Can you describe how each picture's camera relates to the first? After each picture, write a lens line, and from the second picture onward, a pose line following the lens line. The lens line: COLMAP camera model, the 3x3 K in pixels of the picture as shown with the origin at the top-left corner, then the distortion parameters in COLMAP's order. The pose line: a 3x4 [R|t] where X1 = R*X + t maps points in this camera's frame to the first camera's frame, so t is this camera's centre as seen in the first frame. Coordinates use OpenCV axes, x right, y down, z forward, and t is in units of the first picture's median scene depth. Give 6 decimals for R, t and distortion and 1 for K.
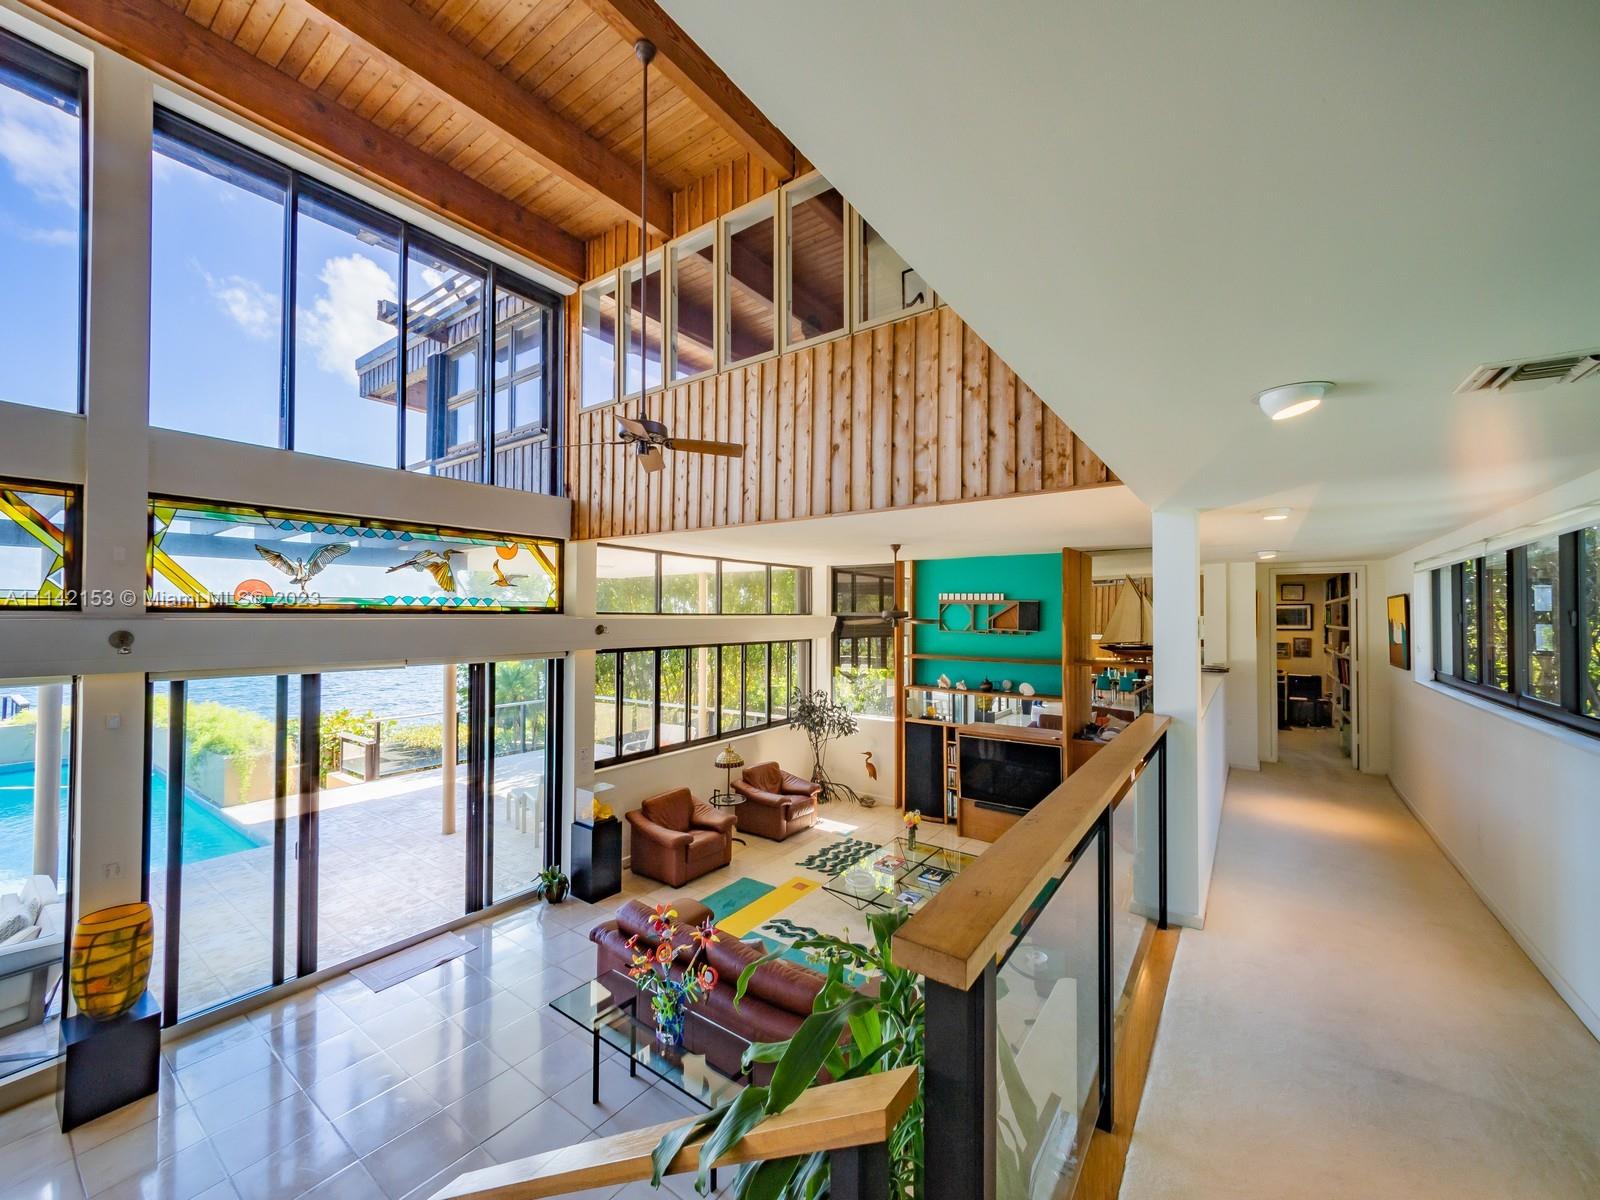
lens RADIAL K [[624.0, 0, 814.4], [0, 624.0, 606.7], [0, 0, 1]] dist [0.000179, -0.000038]
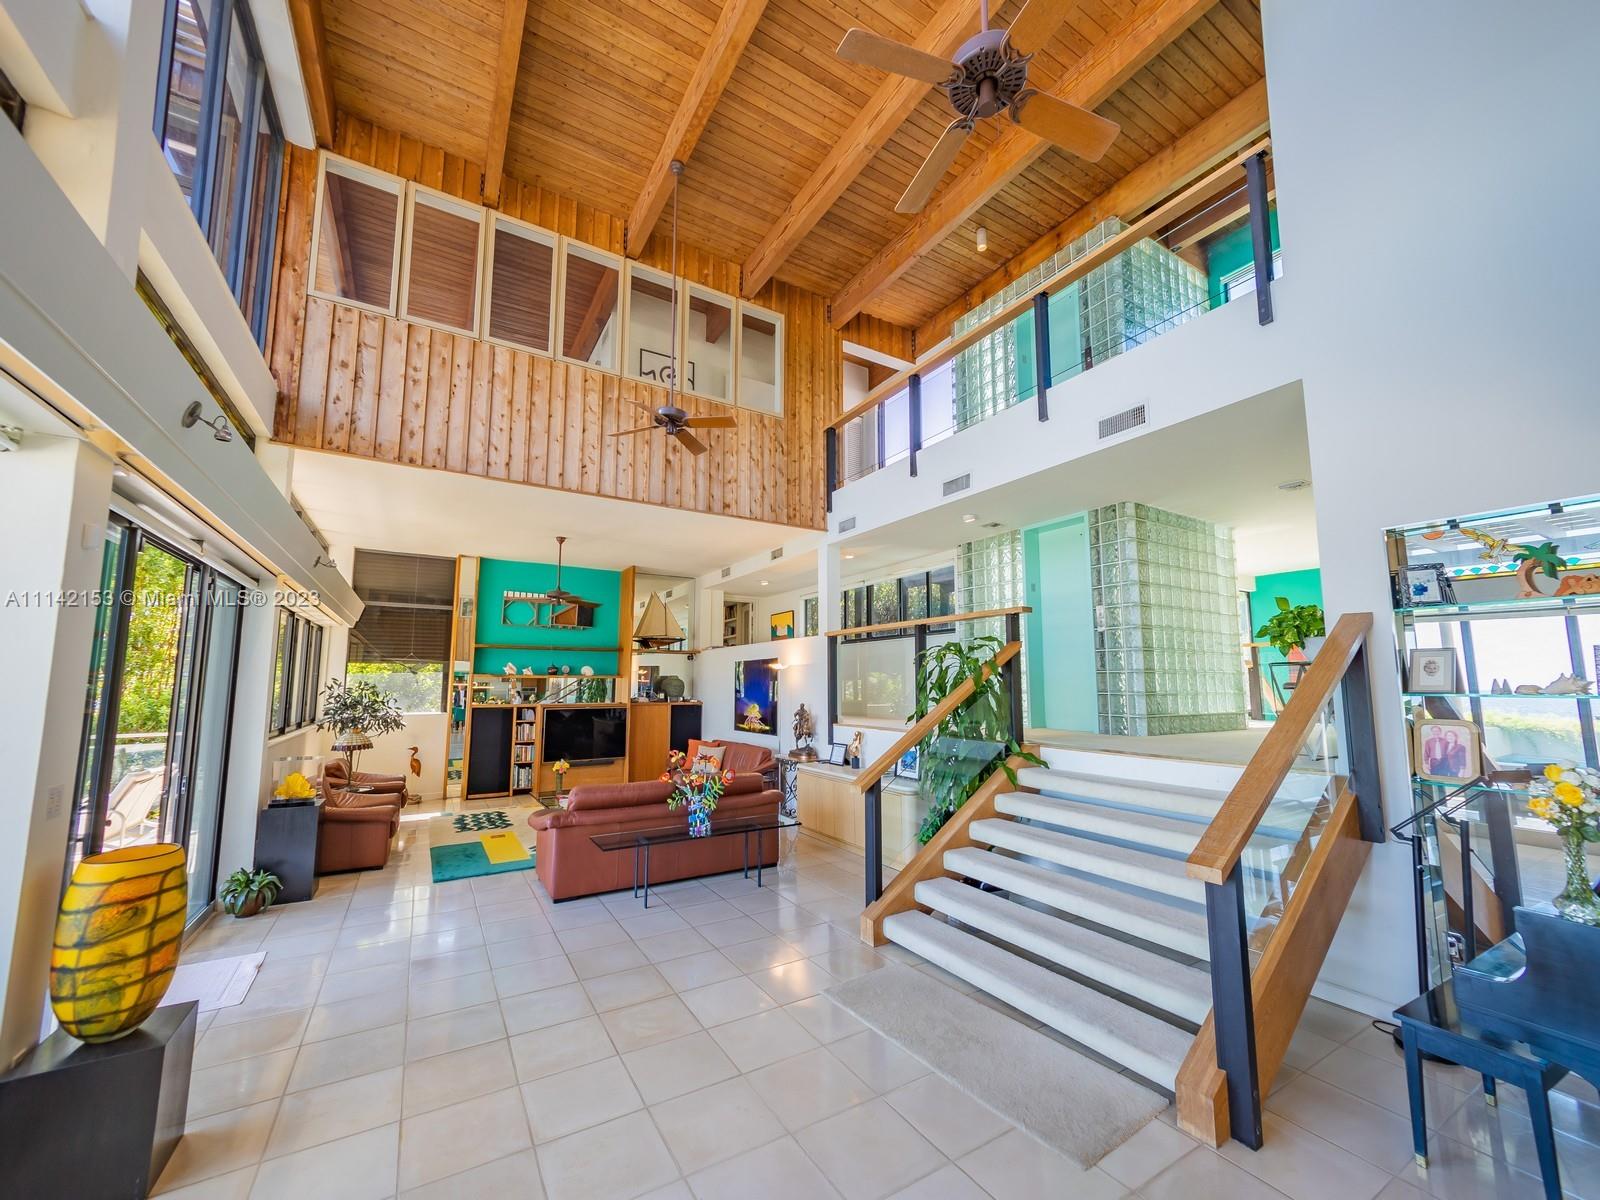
lens RADIAL K [[624.0, 0, 814.4], [0, 624.0, 606.7], [0, 0, 1]] dist [0.000179, -0.000038]
pose [[0.397789, 0.106821, 0.911237, -0.636826], [-0.007670, 0.993552, -0.113122, 0.139188], [-0.917445, 0.038009, 0.396043, 0.061421]]
